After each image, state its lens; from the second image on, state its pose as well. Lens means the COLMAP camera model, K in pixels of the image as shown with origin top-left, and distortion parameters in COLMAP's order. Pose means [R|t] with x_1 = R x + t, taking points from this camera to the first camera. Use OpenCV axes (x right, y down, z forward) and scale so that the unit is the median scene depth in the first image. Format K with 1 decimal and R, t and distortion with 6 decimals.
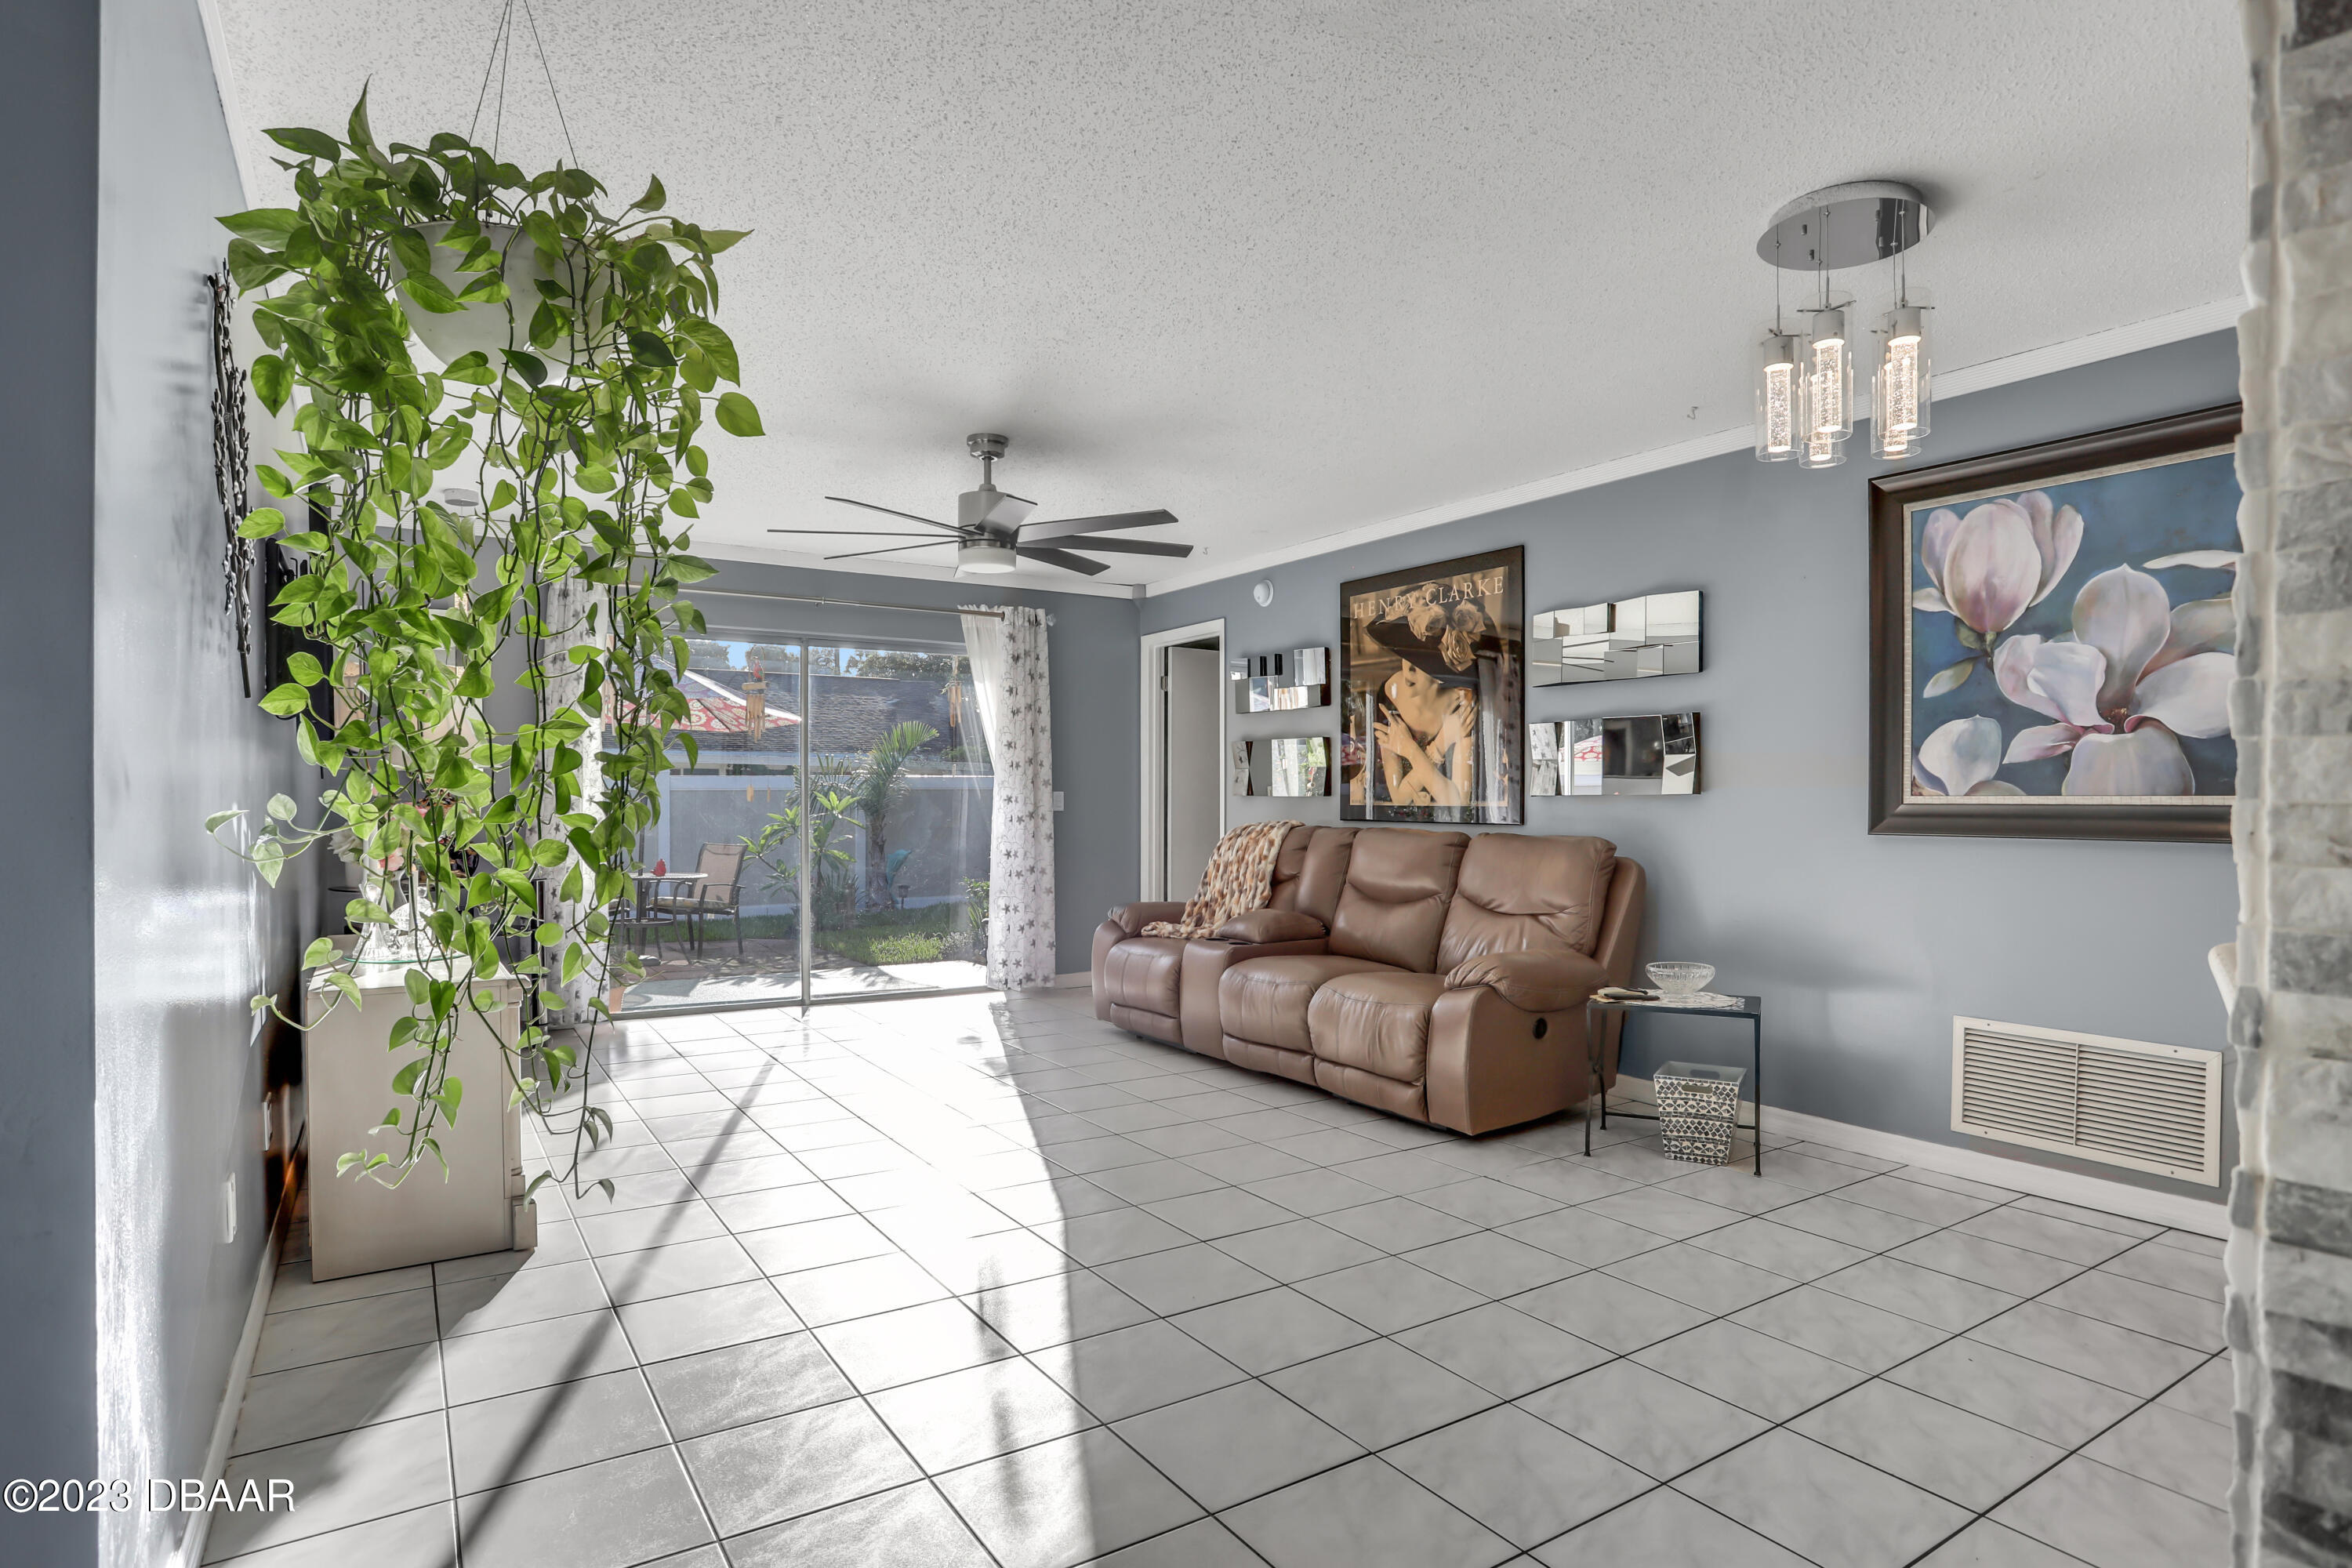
lens RADIAL K [[1215.7, 0, 1170.4], [0, 1215.7, 815.4], [0, 0, 1]] dist [-0.064890, 0.032777]
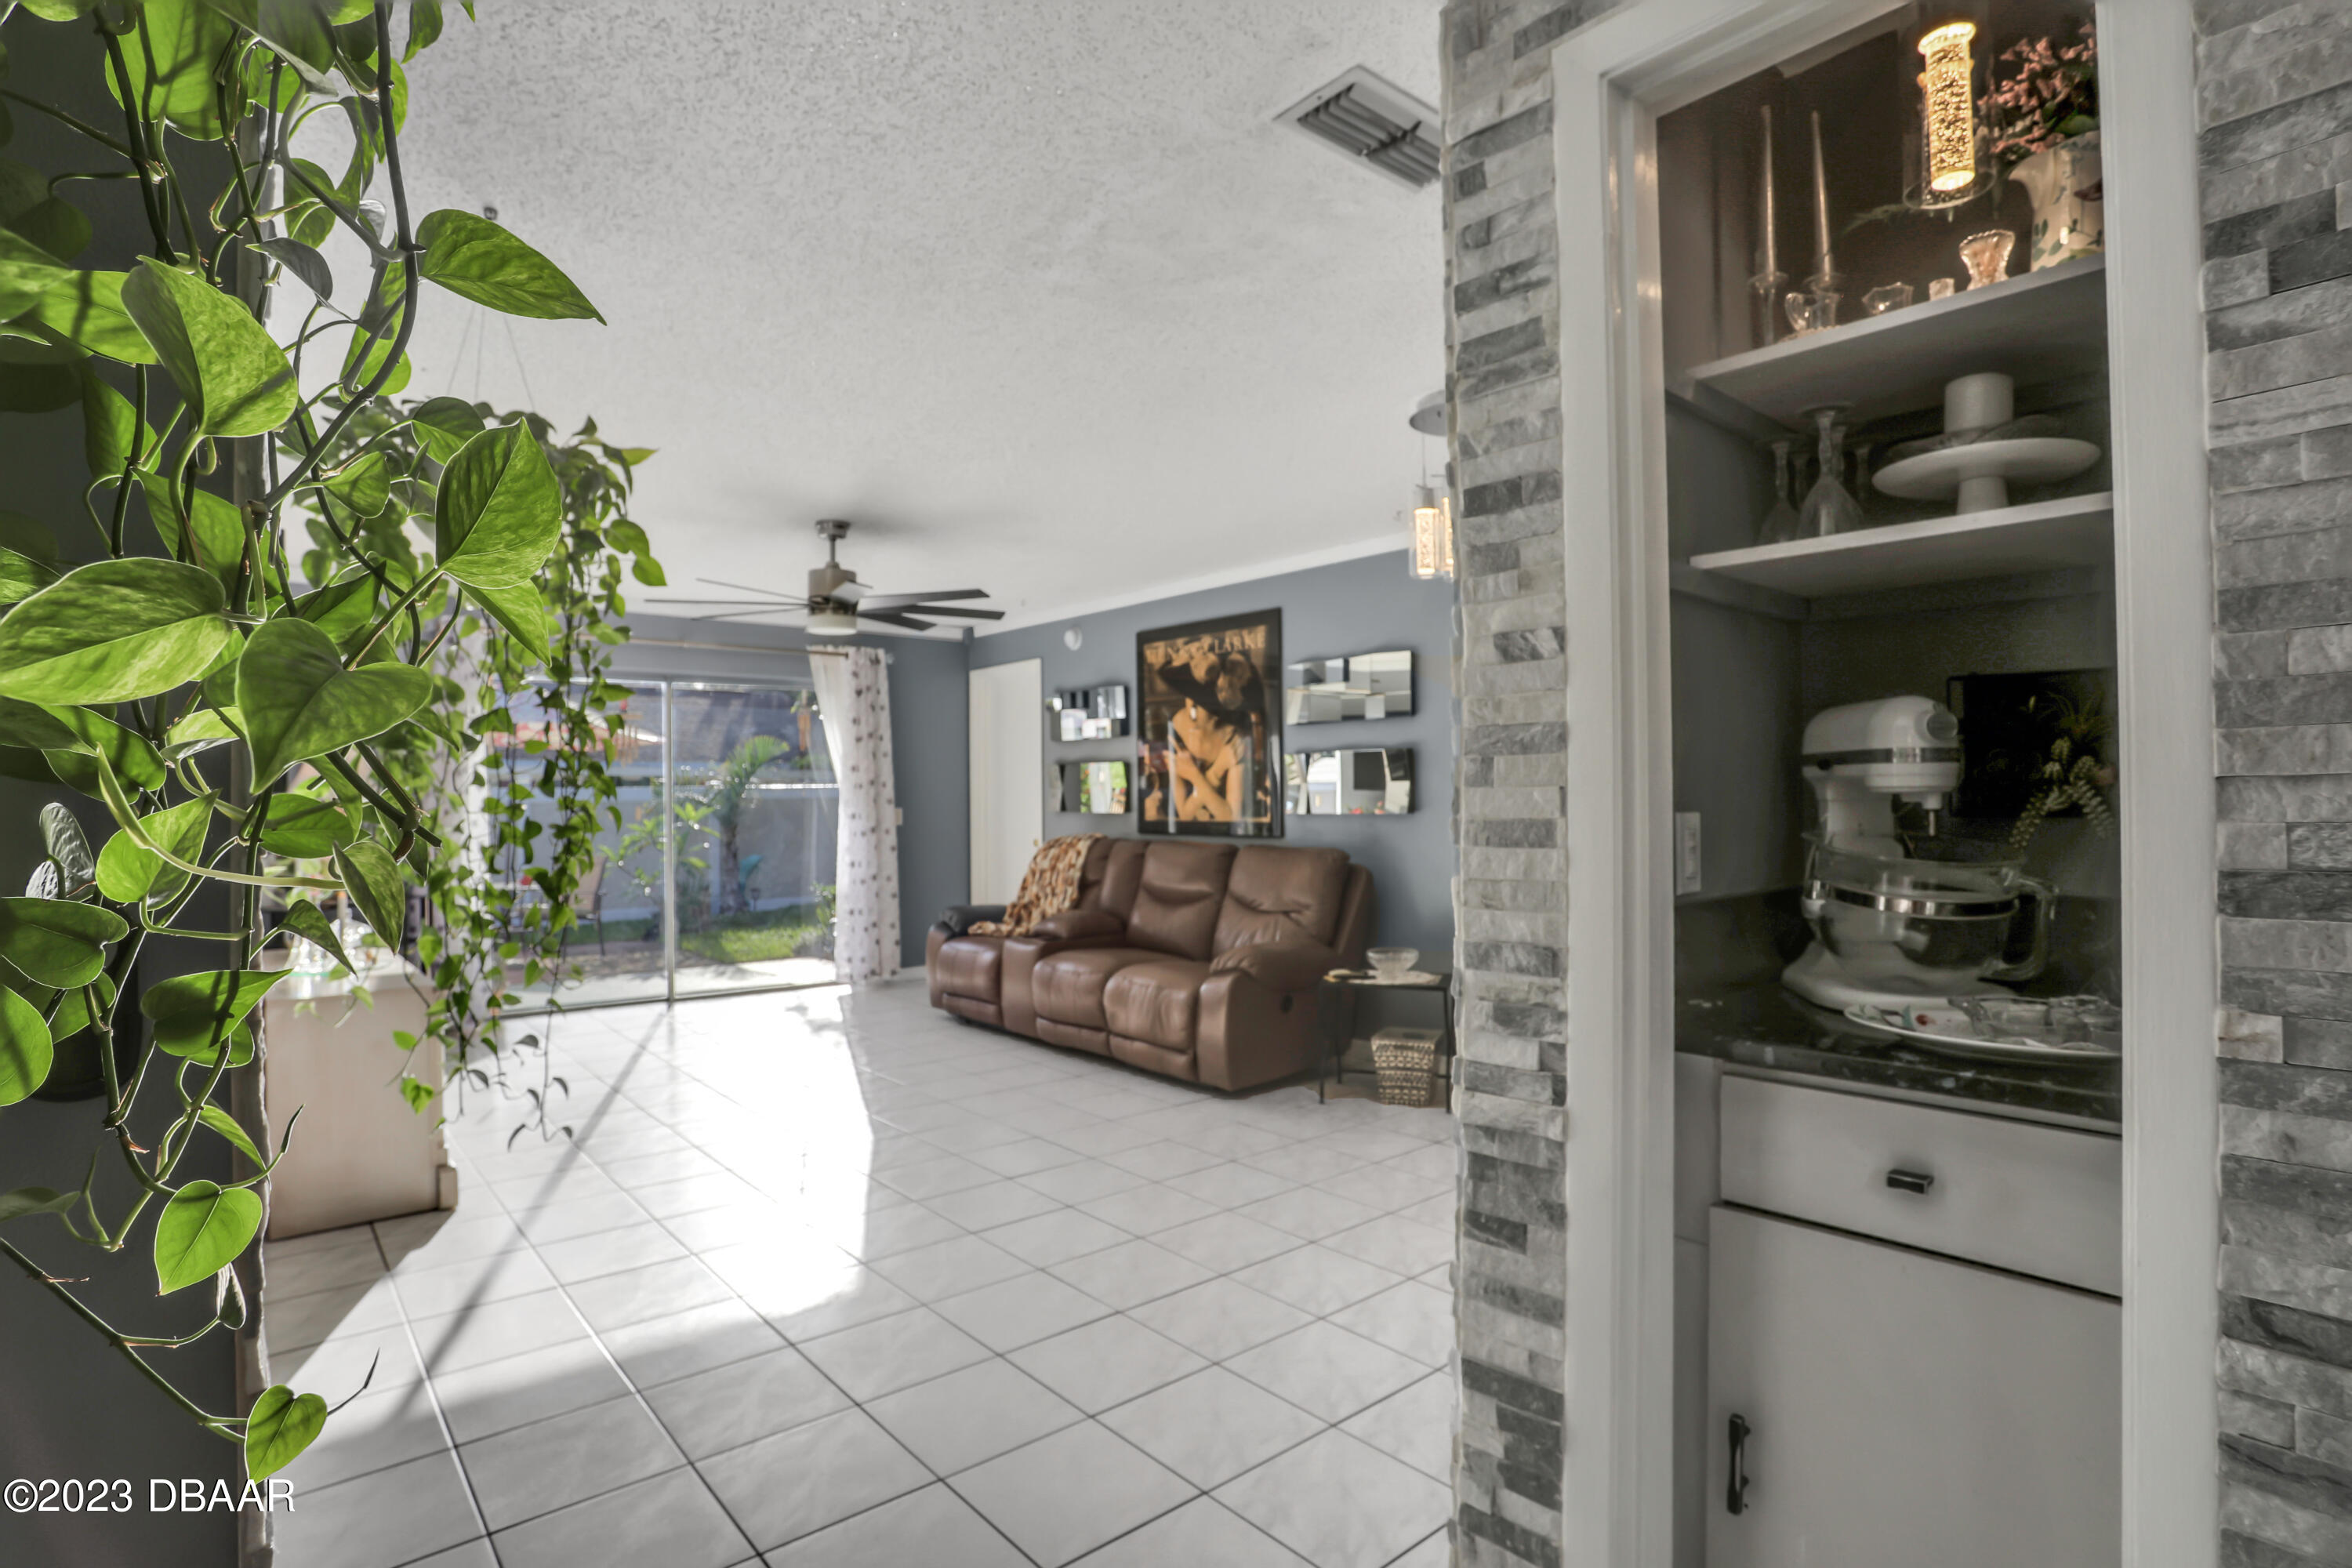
lens RADIAL K [[1188.2, 0, 1152.1], [0, 1188.2, 781.6], [0, 0, 1]] dist [-0.066206, 0.051564]
pose [[0.993703, -0.009139, 0.111674, 0.027316], [0.011513, 0.999721, -0.020627, -0.024248], [-0.111455, 0.021783, 0.993531, -0.170574]]
